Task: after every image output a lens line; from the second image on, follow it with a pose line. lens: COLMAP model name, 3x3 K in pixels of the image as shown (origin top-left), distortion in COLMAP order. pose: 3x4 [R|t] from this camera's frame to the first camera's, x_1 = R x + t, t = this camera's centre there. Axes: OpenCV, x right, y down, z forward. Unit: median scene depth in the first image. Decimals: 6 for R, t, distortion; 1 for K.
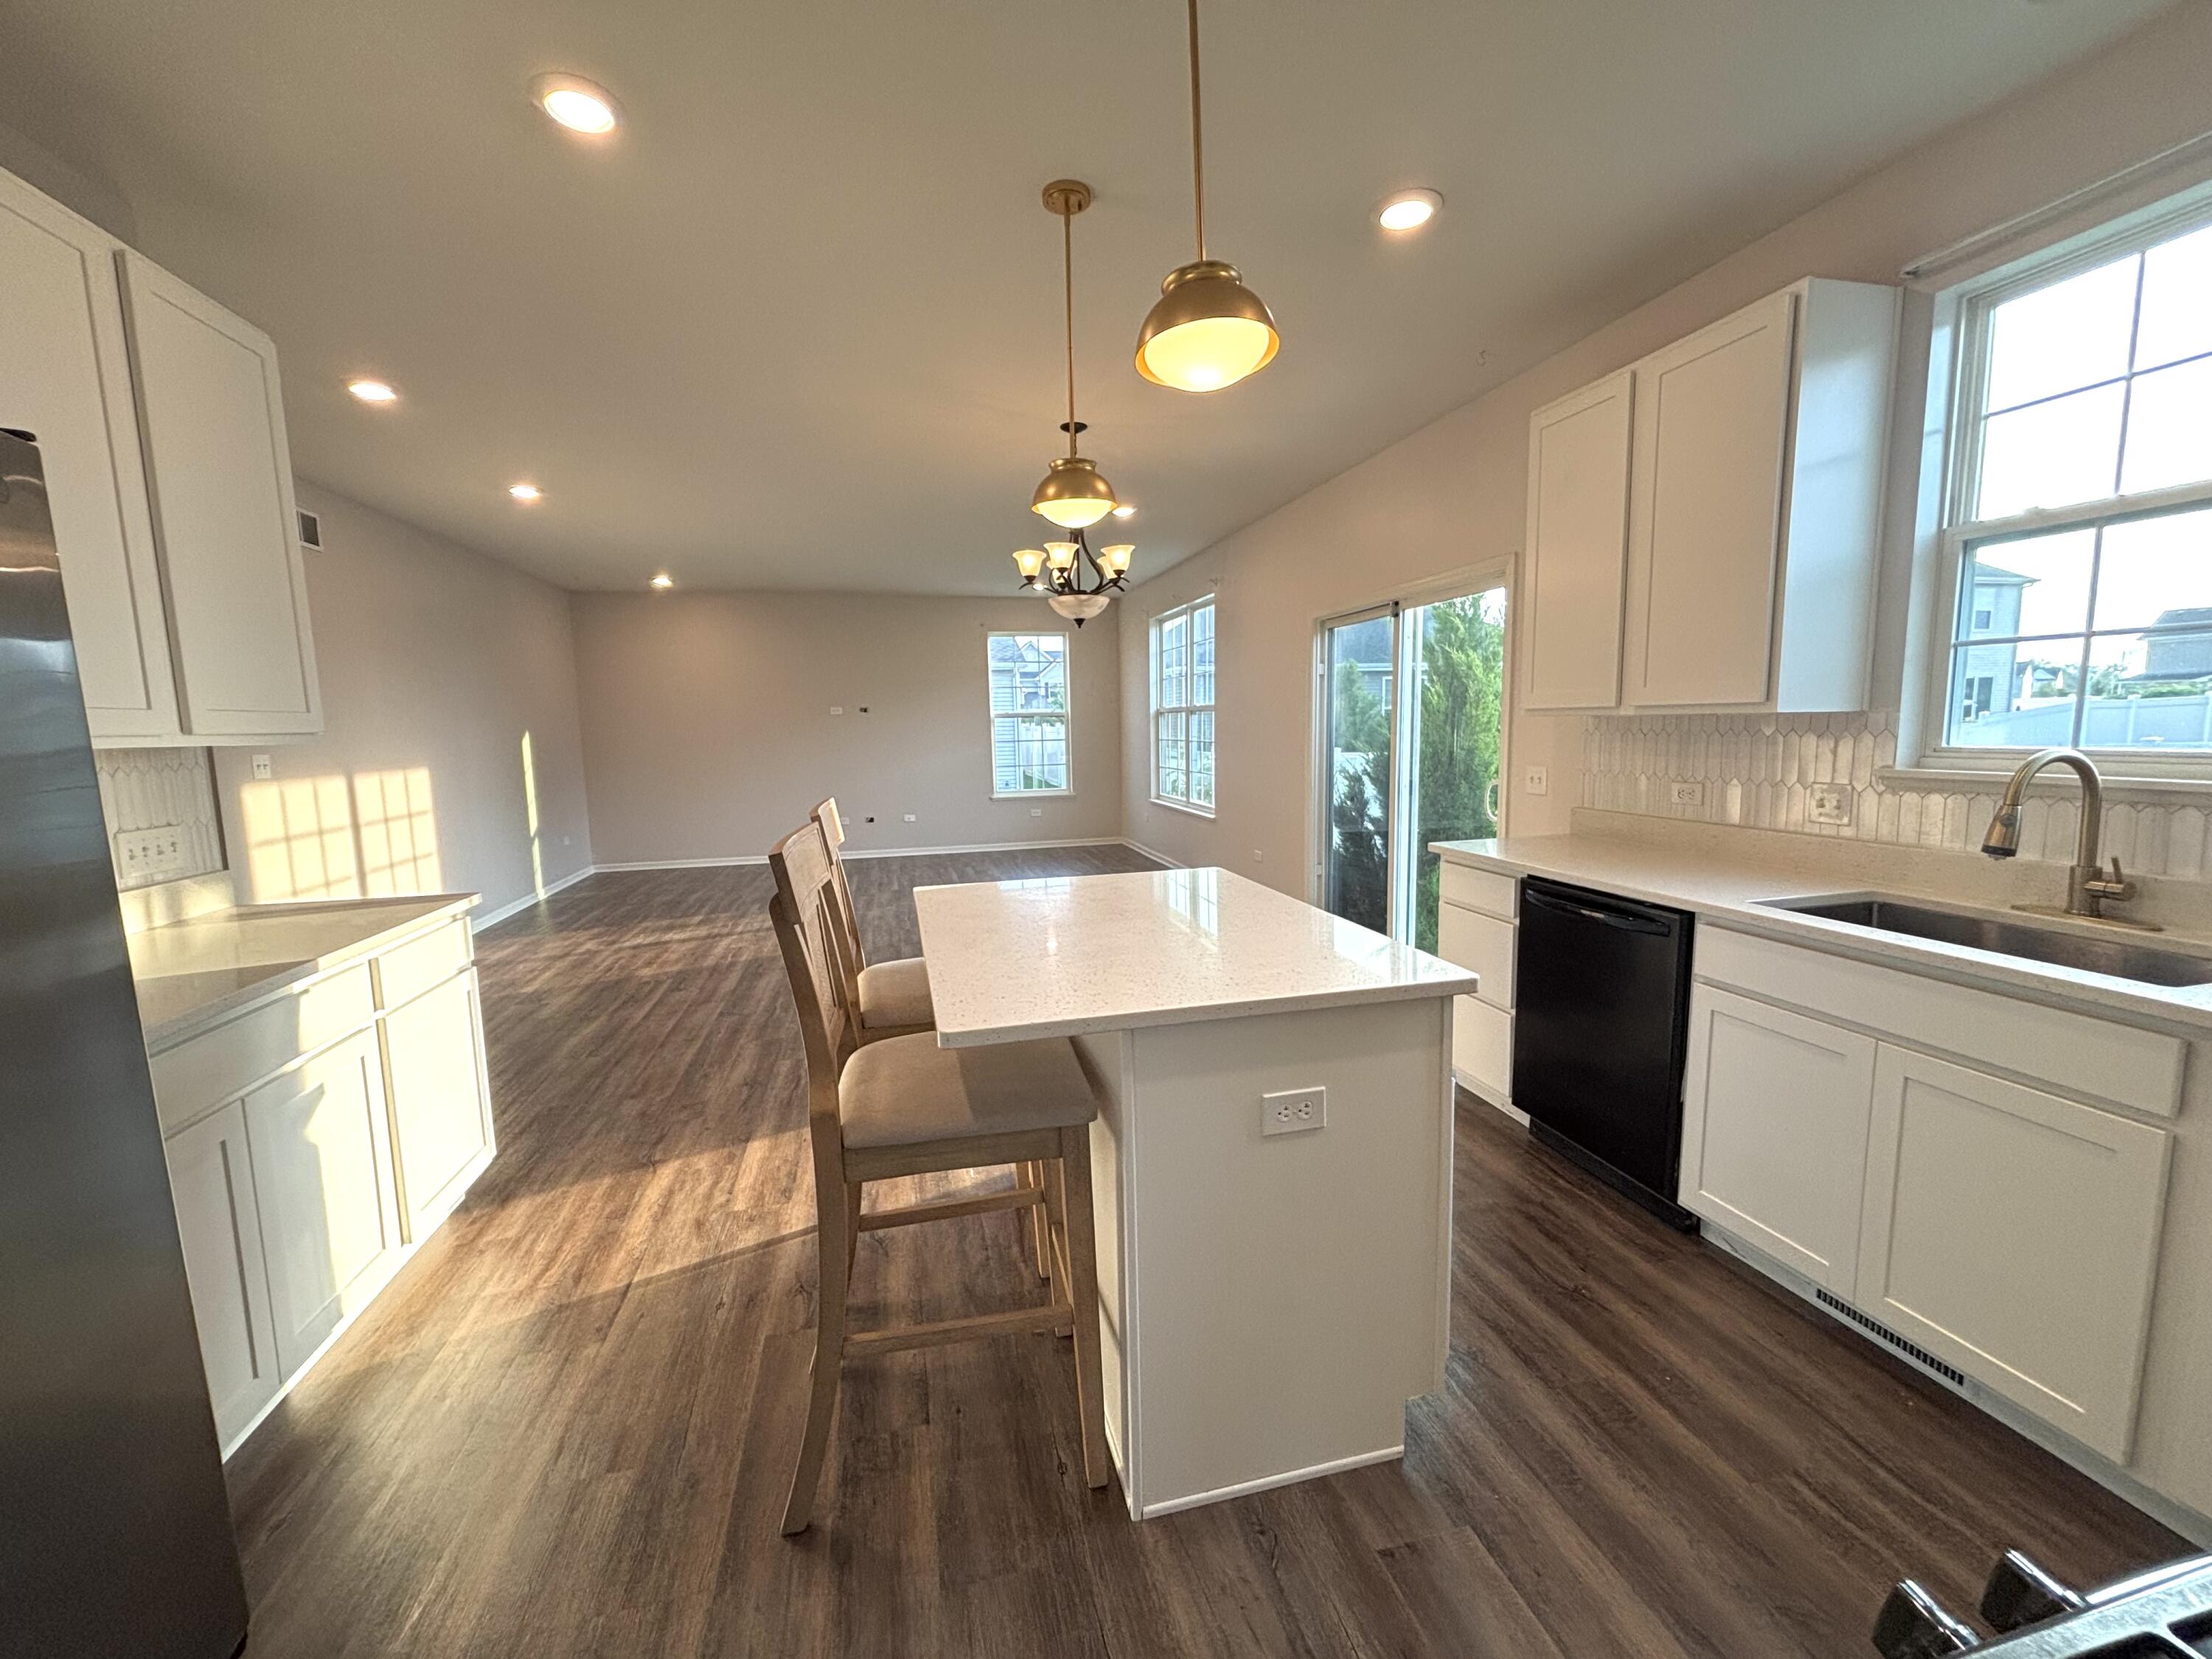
lens RADIAL K [[891.5, 0, 1106.0], [0, 891.5, 829.5], [0, 0, 1]] dist [-0.012439, 0.008194]
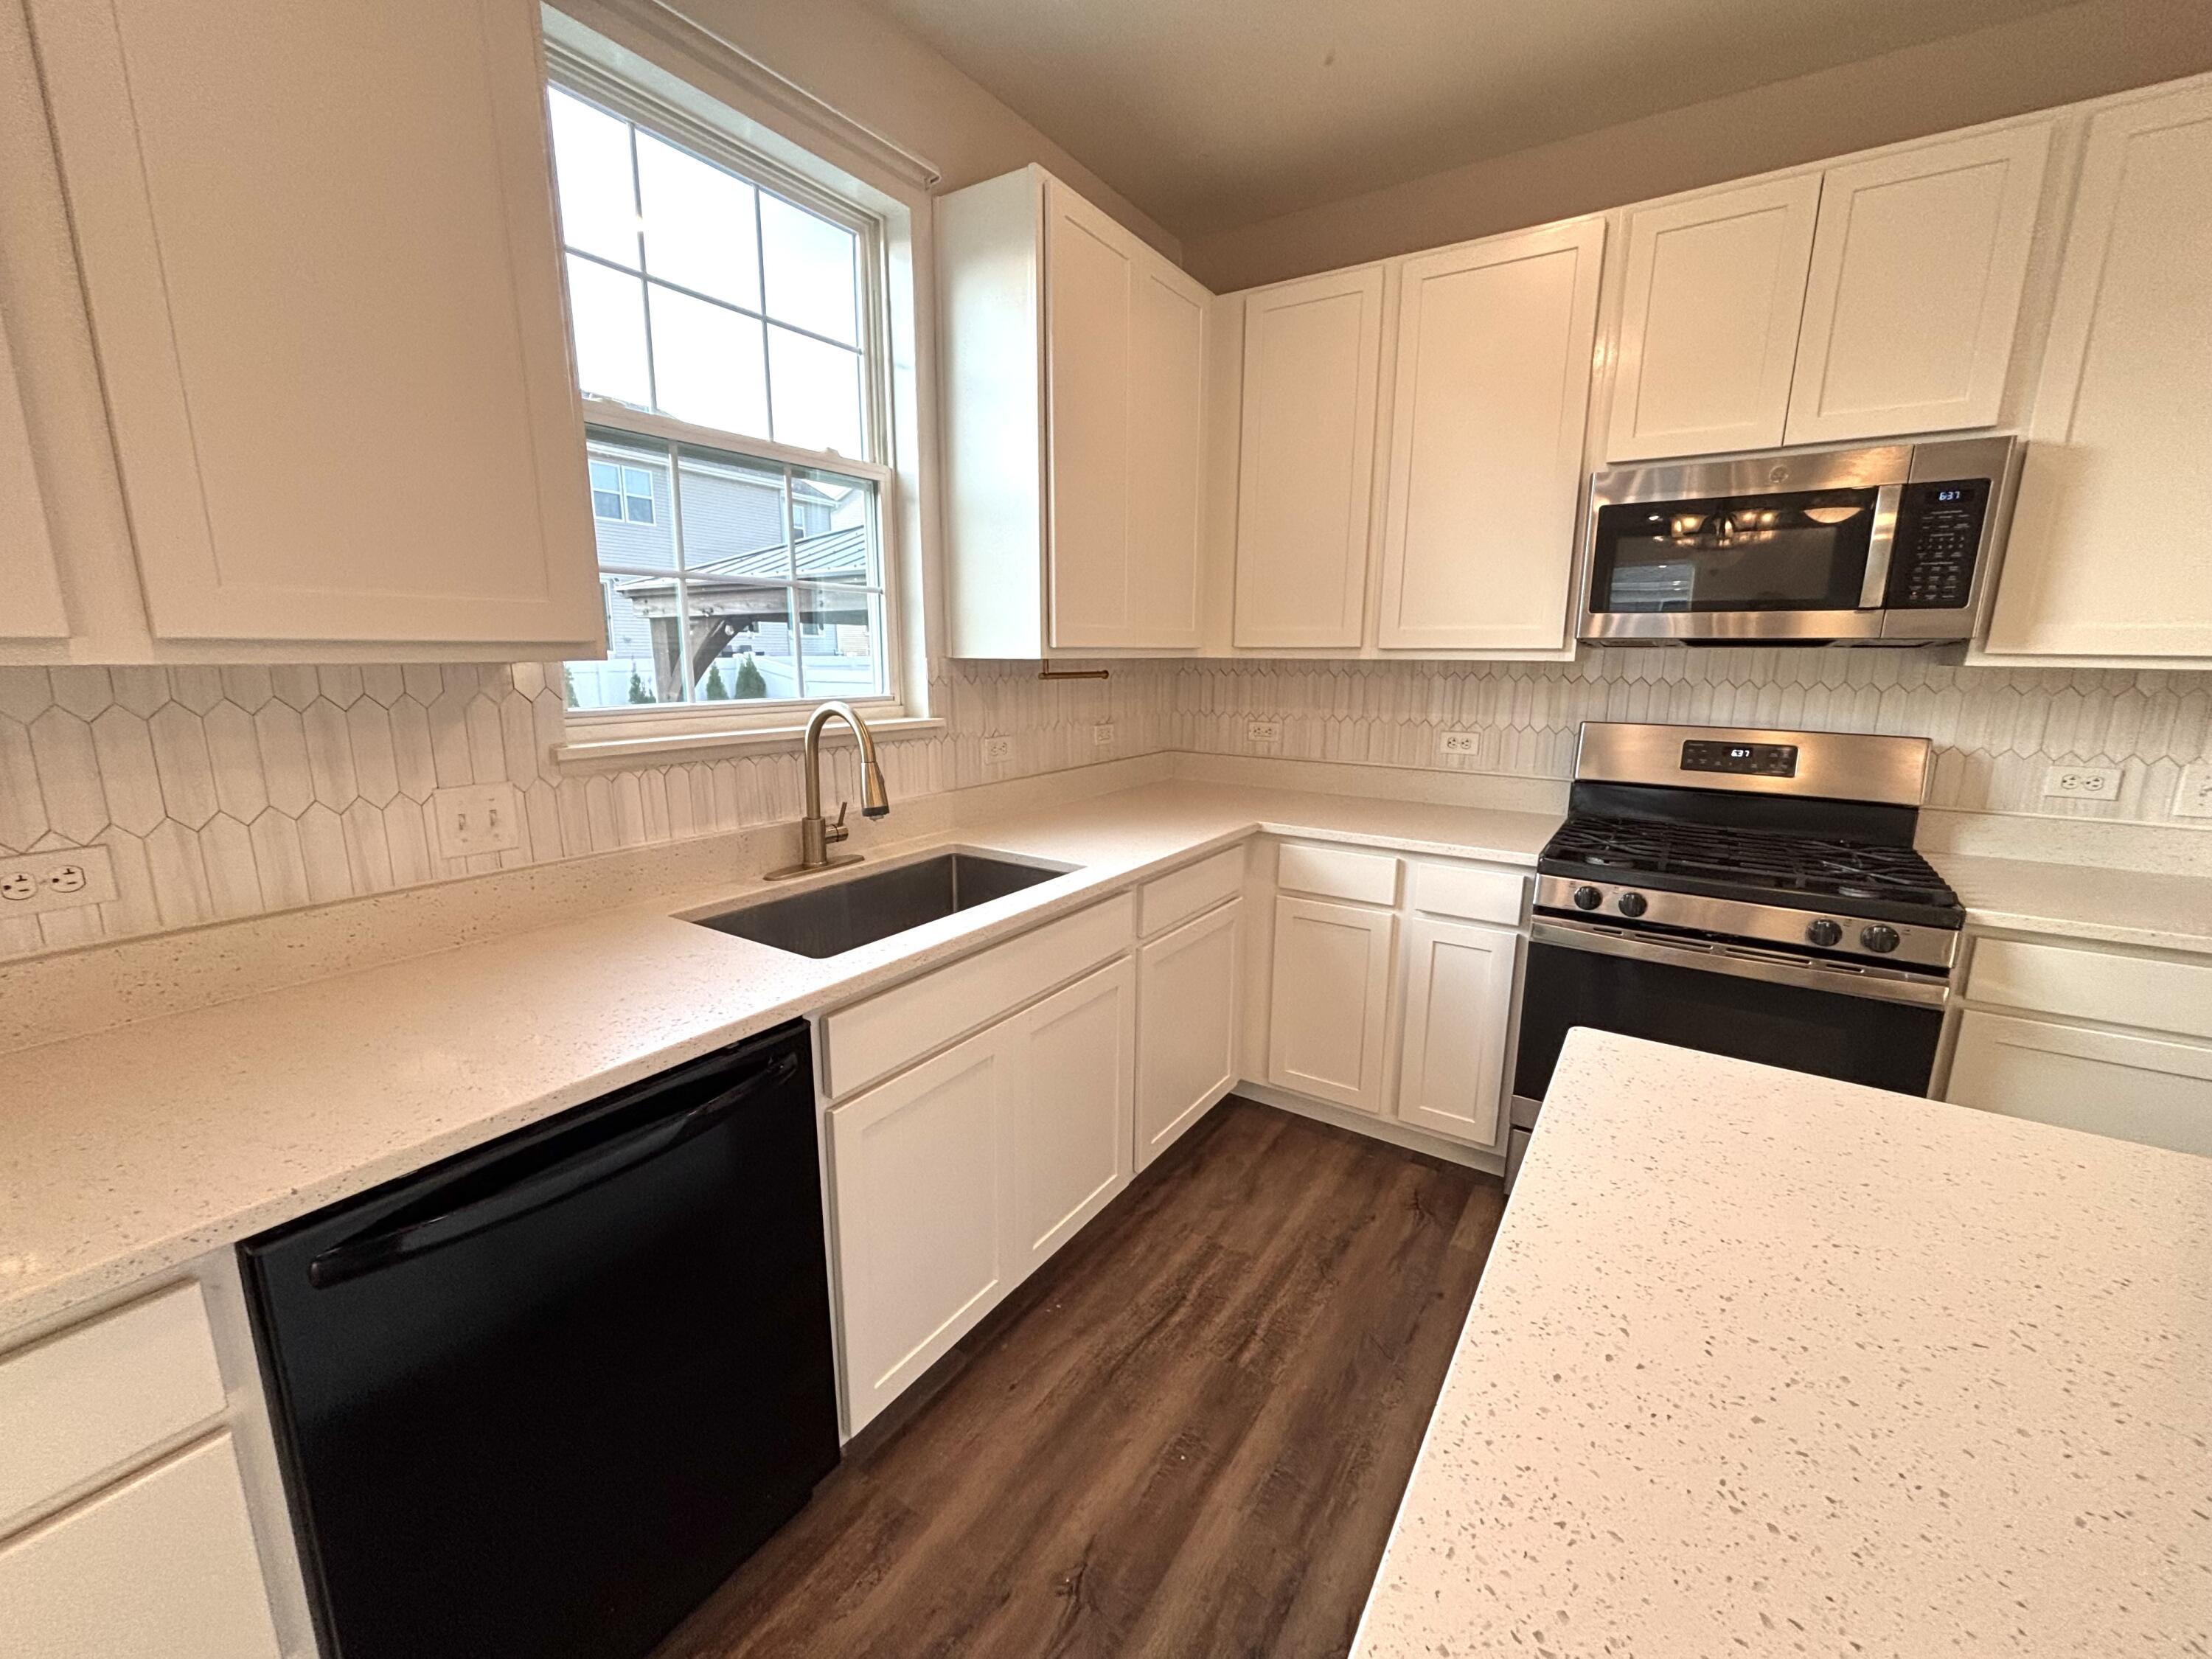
lens RADIAL K [[891.5, 0, 1106.0], [0, 891.5, 829.5], [0, 0, 1]] dist [-0.012439, 0.008194]
pose [[-0.681130, -0.125993, 0.721240, 0.127920], [0.096964, 0.960883, 0.259428, -0.154250], [-0.725713, 0.246638, -0.642269, 1.232800]]
